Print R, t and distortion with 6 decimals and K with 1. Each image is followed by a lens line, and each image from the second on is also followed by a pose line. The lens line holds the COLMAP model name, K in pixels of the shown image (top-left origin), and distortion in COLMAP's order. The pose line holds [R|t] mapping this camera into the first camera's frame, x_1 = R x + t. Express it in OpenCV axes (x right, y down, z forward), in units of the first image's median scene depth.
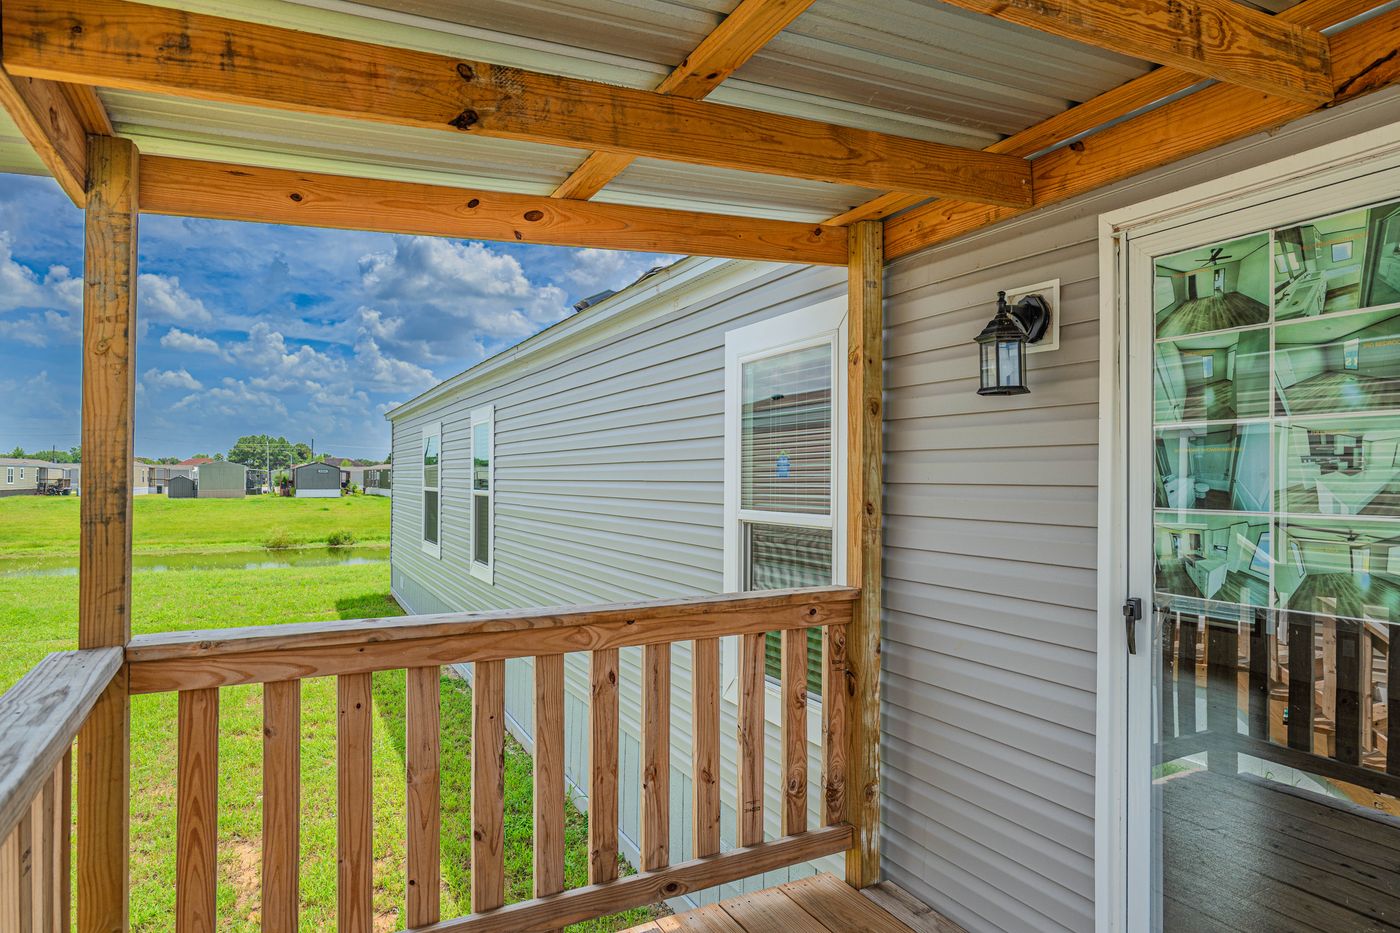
lens RADIAL K [[816.7, 0, 696.4], [0, 816.7, 471.3], [0, 0, 1]] dist [-0.044522, 0.031110]
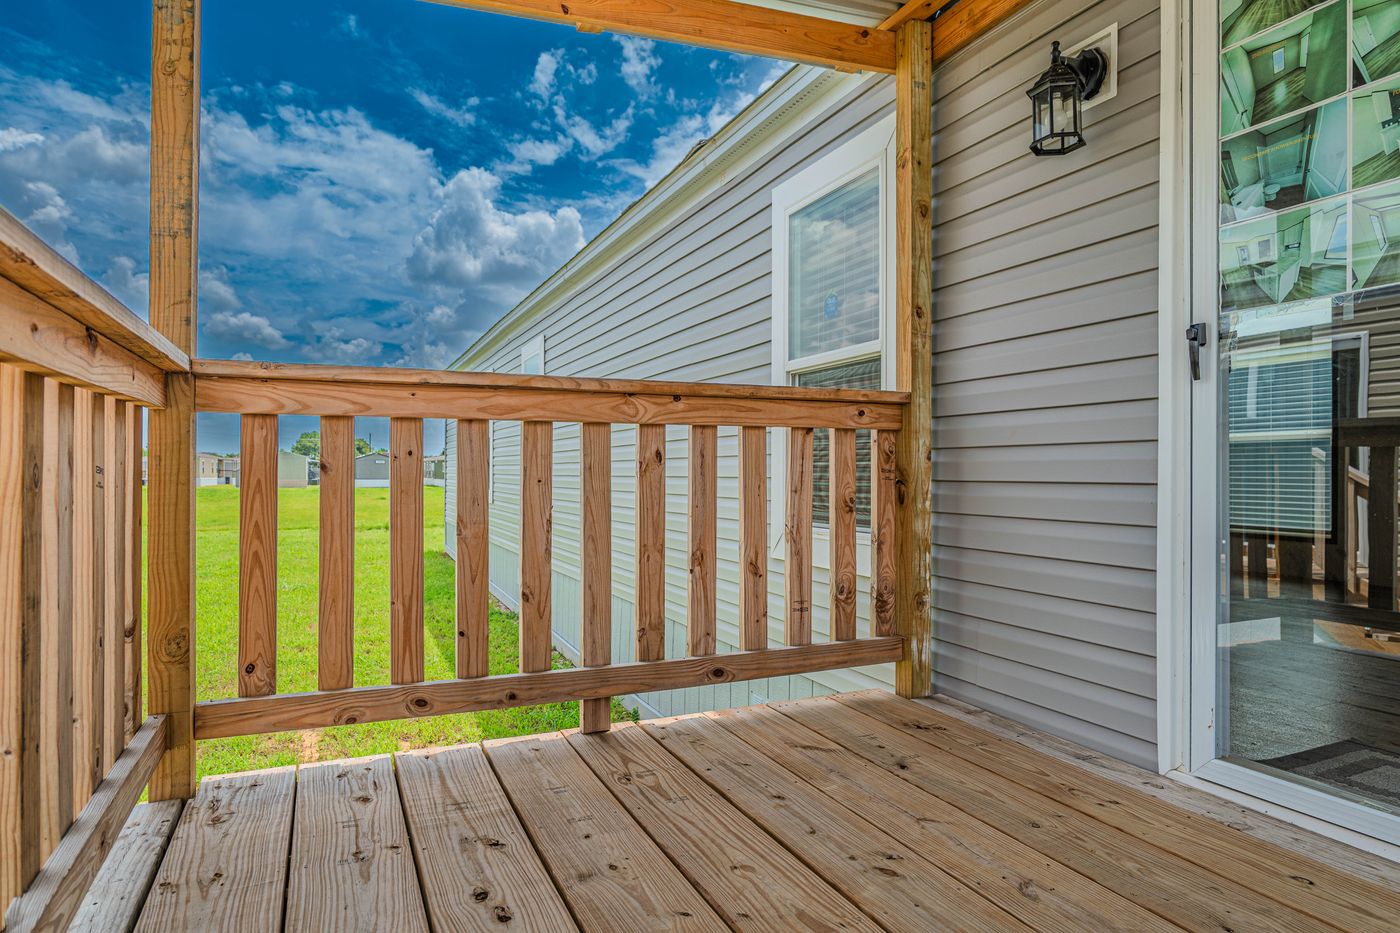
lens RADIAL K [[815.6, 0, 690.2], [0, 815.6, 470.0], [0, 0, 1]] dist [-0.039369, 0.024515]
pose [[0.997725, -0.002068, -0.067382, 0.002540], [0.002606, 0.999965, 0.007893, 0.246527], [0.067364, -0.008051, 0.997696, 0.001834]]
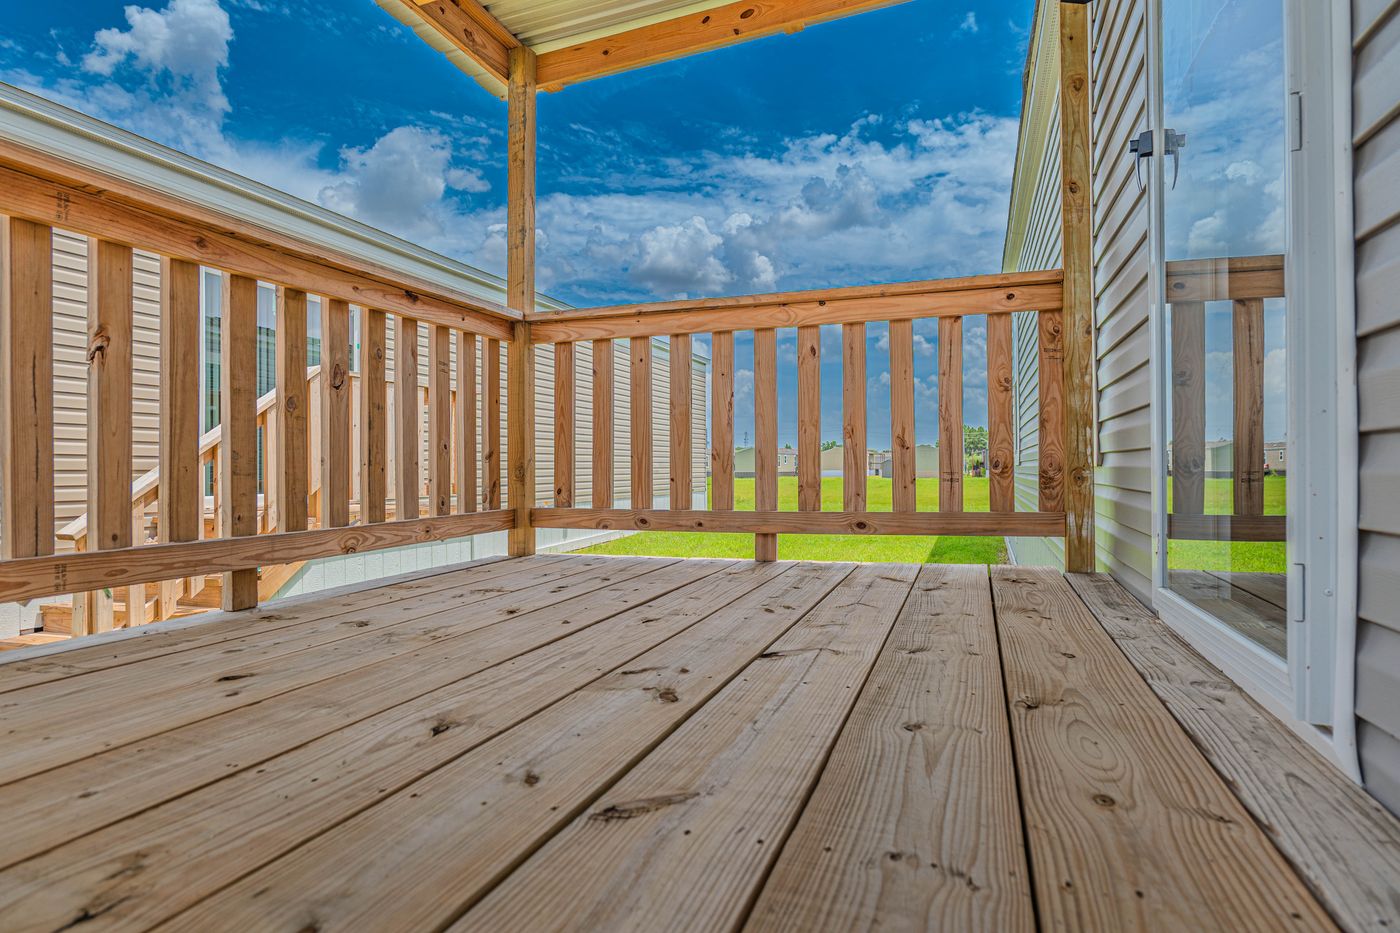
lens RADIAL K [[870.6, 0, 700.0], [0, 870.6, 466.5], [0, 0, 1]] dist [-0.023498, 0.041934]
pose [[0.669527, -0.020435, -0.742507, 0.738448], [0.014352, 0.999791, -0.014574, 0.424041], [0.742649, -0.000899, 0.669680, -0.040380]]
